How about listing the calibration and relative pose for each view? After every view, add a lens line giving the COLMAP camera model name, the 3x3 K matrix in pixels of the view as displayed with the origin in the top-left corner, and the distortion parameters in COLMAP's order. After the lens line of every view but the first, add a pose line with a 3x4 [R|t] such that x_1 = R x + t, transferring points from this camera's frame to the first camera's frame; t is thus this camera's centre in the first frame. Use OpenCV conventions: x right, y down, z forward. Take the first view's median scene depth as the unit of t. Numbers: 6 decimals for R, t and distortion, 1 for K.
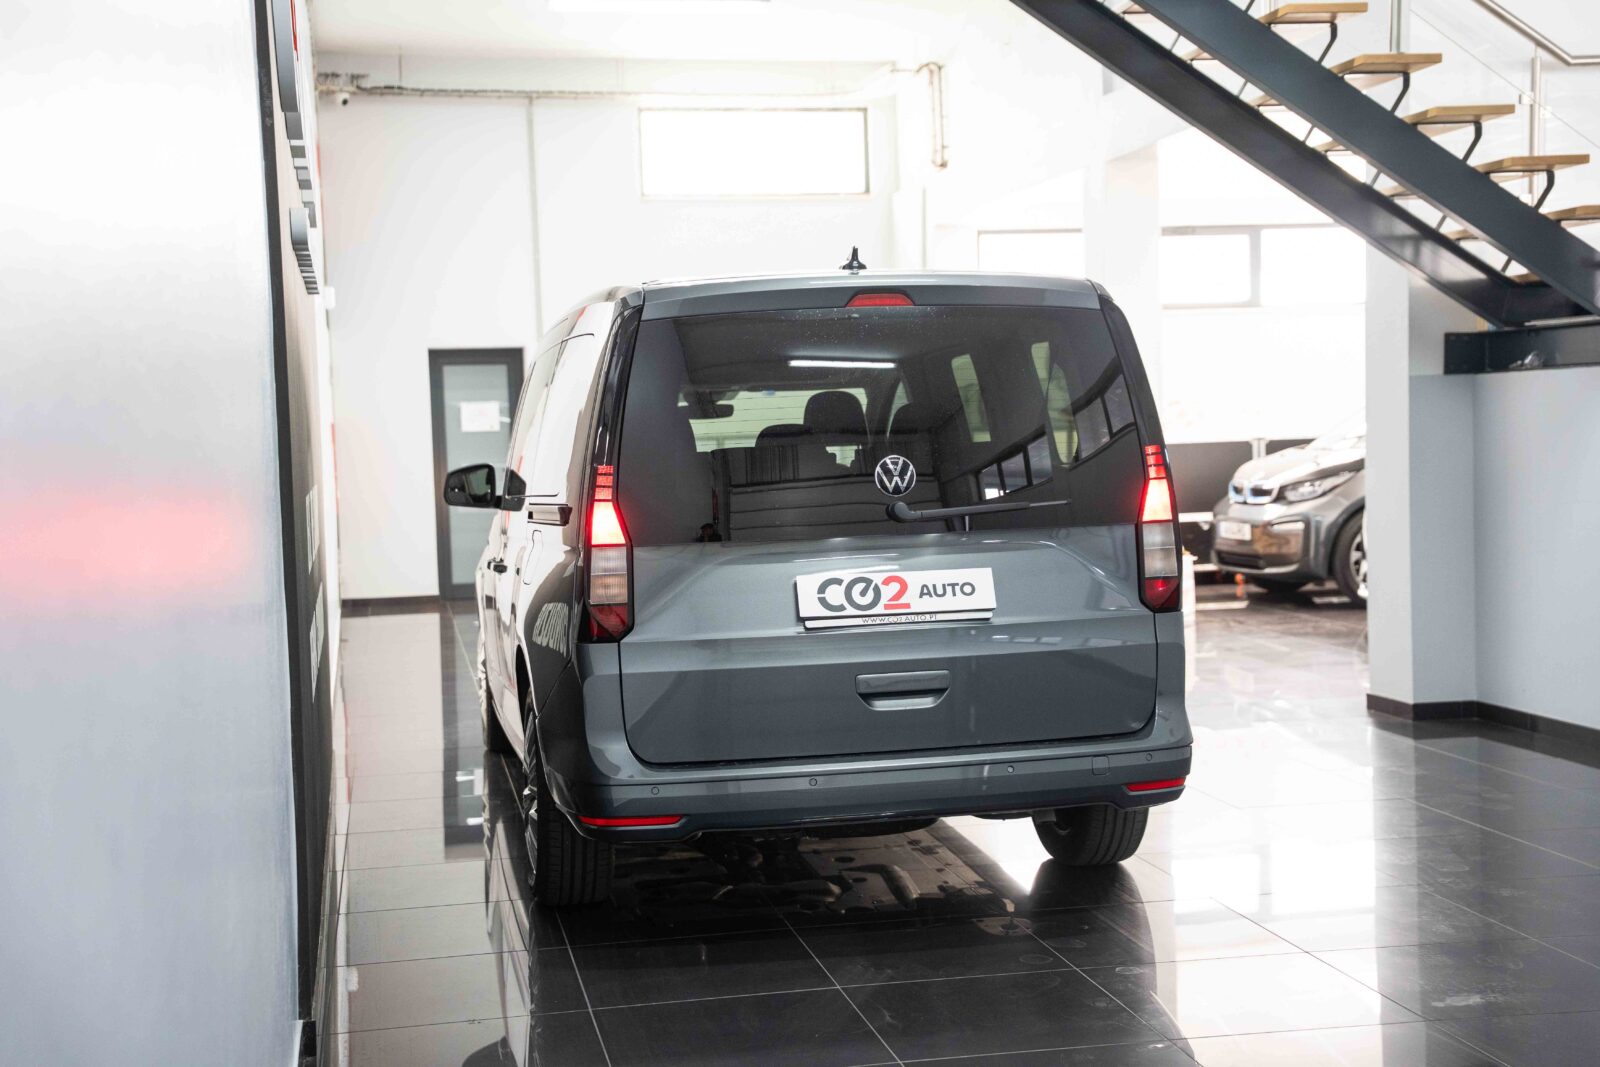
lens RADIAL K [[2064.1, 0, 800.0], [0, 2064.1, 533.5], [0, 0, 1]] dist [0.214869, 0.004795]
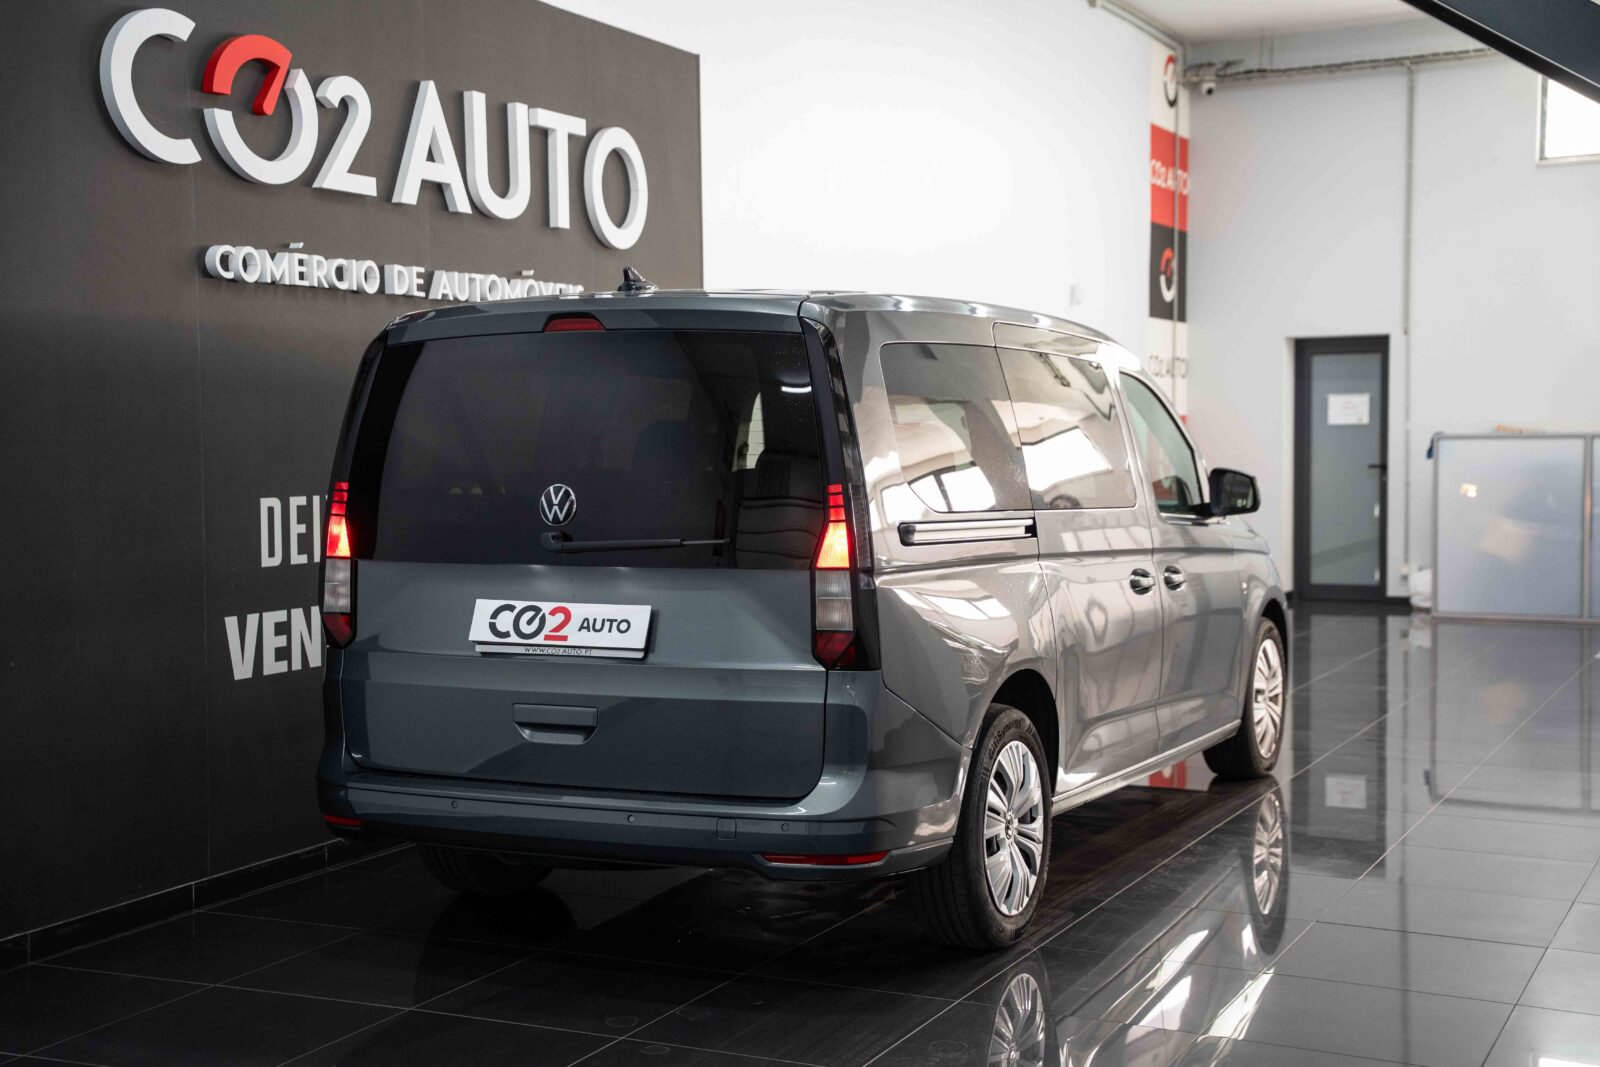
lens RADIAL K [[2064.1, 0, 800.0], [0, 2064.1, 533.5], [0, 0, 1]] dist [0.214869, 0.004795]
pose [[0.788466, 0.055769, -0.612544, 0.728163], [-0.047991, 0.998423, 0.029128, -0.047794], [0.613203, 0.006430, 0.789899, 0.290322]]
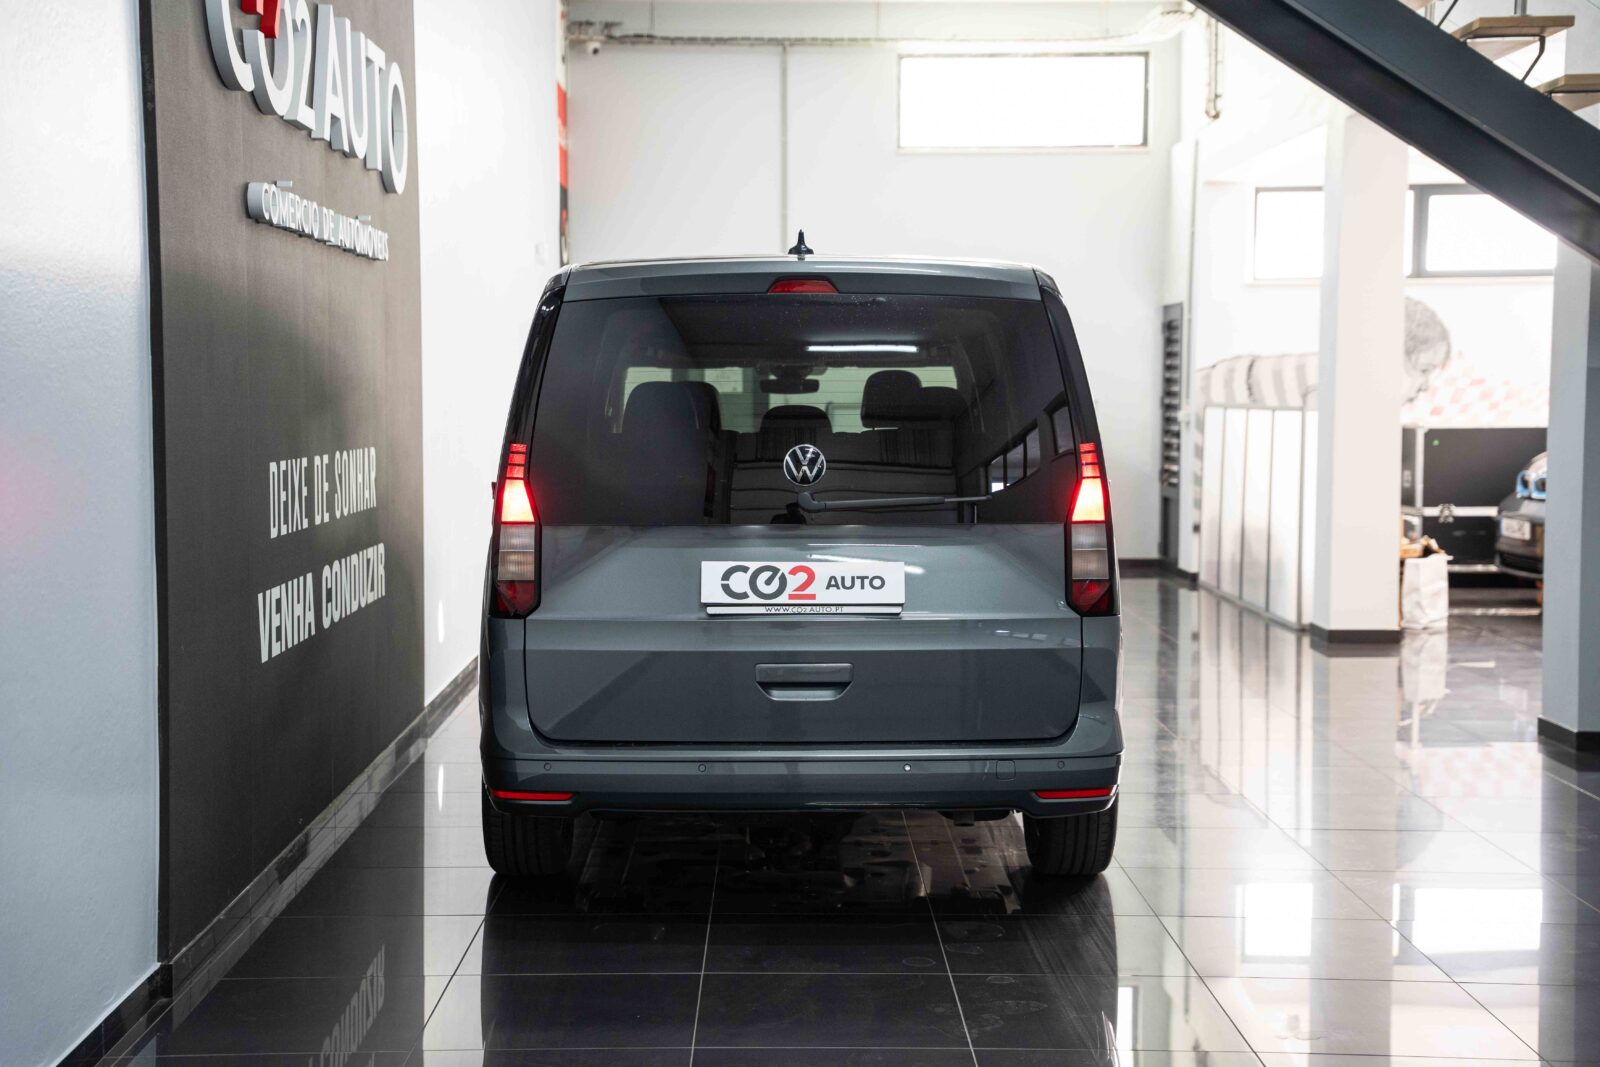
lens RADIAL K [[2232.4, 0, 800.0], [0, 2232.4, 533.5], [0, 0, 1]] dist [0.259965, 0.001654]
pose [[0.981465, 0.043717, -0.186590, 0.241715], [-0.040828, 0.998980, 0.019301, -0.015558], [0.187243, -0.011325, 0.982248, -0.052888]]
